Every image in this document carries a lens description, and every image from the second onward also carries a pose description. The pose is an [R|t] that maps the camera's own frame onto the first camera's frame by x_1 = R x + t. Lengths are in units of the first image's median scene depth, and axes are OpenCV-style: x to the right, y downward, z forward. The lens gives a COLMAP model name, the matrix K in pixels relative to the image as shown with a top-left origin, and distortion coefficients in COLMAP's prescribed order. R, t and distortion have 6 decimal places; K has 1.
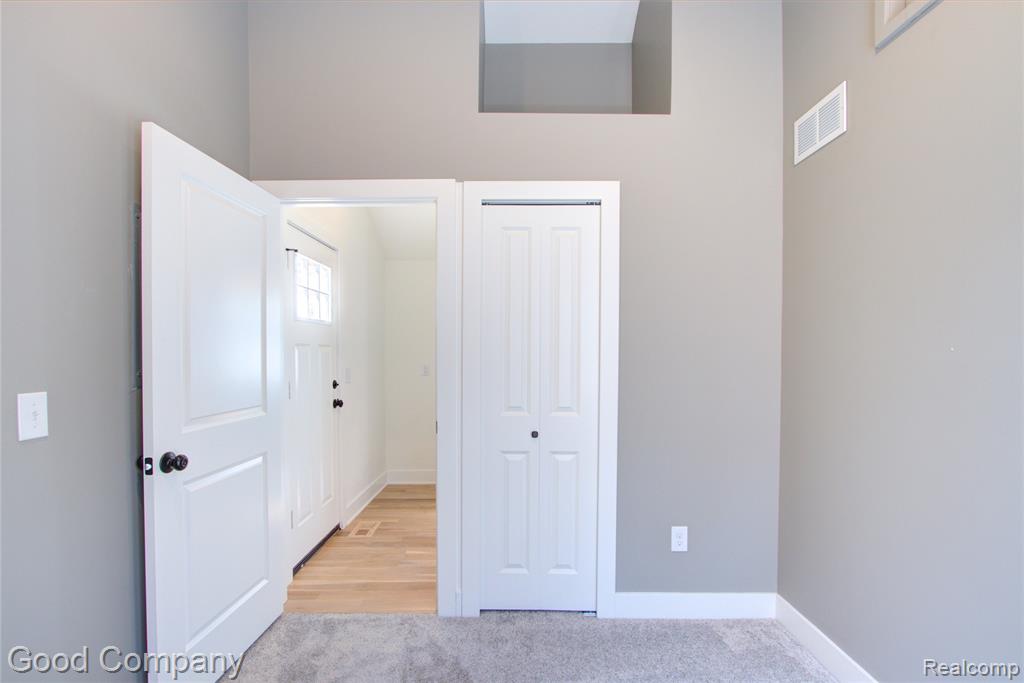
lens RADIAL K [[477.7, 0, 506.8], [0, 477.7, 360.6], [0, 0, 1]] dist [-0.018097, 0.000537]
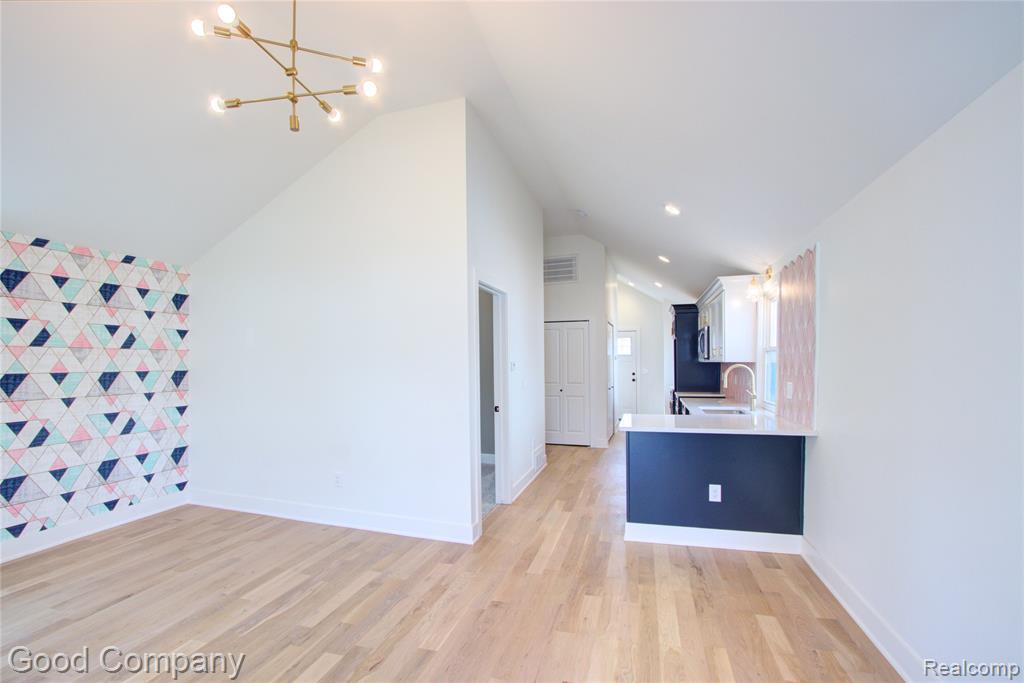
lens RADIAL K [[469.0, 0, 509.8], [0, 469.0, 361.2], [0, 0, 1]] dist [-0.014189, 0.000489]
pose [[-0.276753, -0.001486, -0.960940, 2.852029], [-0.011394, 0.999934, 0.001735, -0.031062], [0.960874, 0.011429, -0.276751, 1.071894]]
